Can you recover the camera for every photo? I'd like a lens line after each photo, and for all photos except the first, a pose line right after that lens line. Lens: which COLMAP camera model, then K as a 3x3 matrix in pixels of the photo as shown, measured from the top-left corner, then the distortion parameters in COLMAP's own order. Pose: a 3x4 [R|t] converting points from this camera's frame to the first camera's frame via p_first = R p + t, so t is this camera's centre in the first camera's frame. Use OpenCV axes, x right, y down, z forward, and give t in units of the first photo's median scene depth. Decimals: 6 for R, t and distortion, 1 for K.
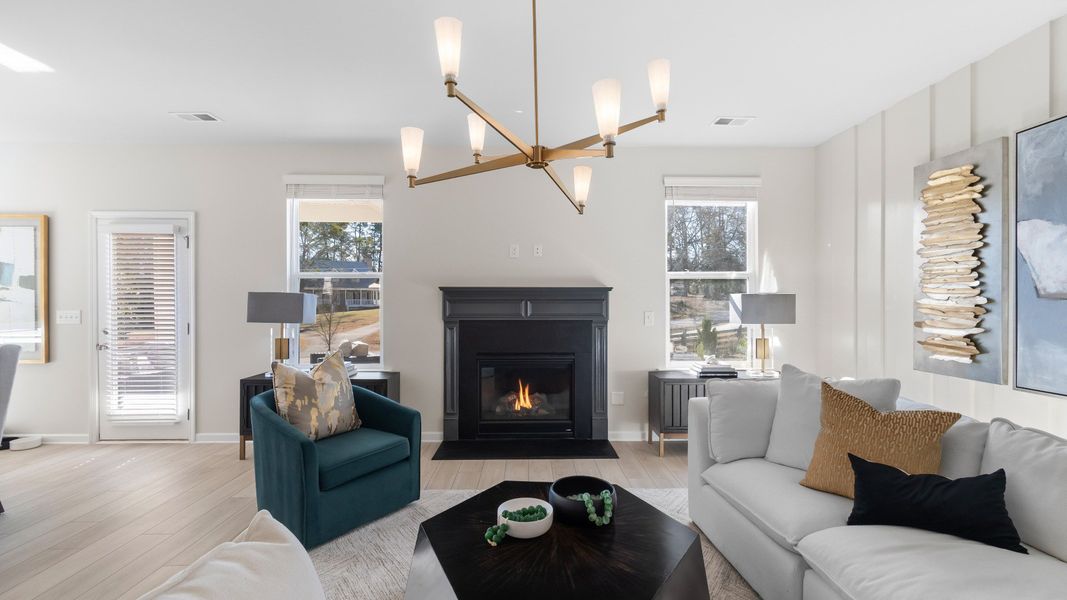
lens RADIAL K [[470.4, 0, 533.7], [0, 470.4, 301.8], [0, 0, 1]] dist [-0.002064, 0.000361]
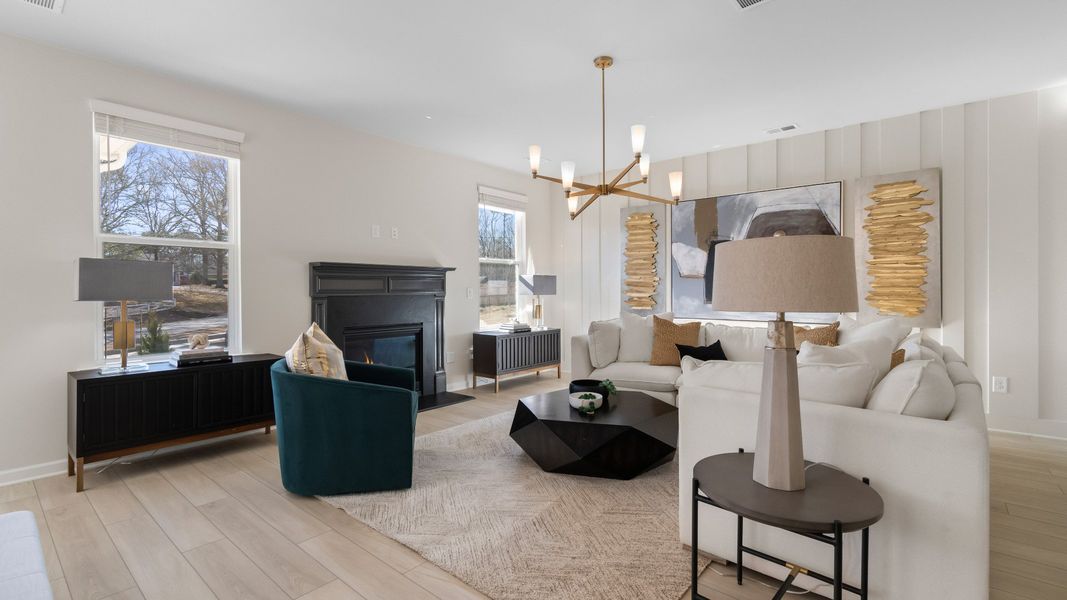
lens RADIAL K [[470.4, 0, 539.9], [0, 470.4, 293.0], [0, 0, 1]] dist [-0.002064, 0.000361]
pose [[0.657154, -0.009155, 0.753700, -0.622178], [0.004771, 0.999957, 0.007987, 0.026939], [-0.753741, -0.001653, 0.657170, 0.004363]]
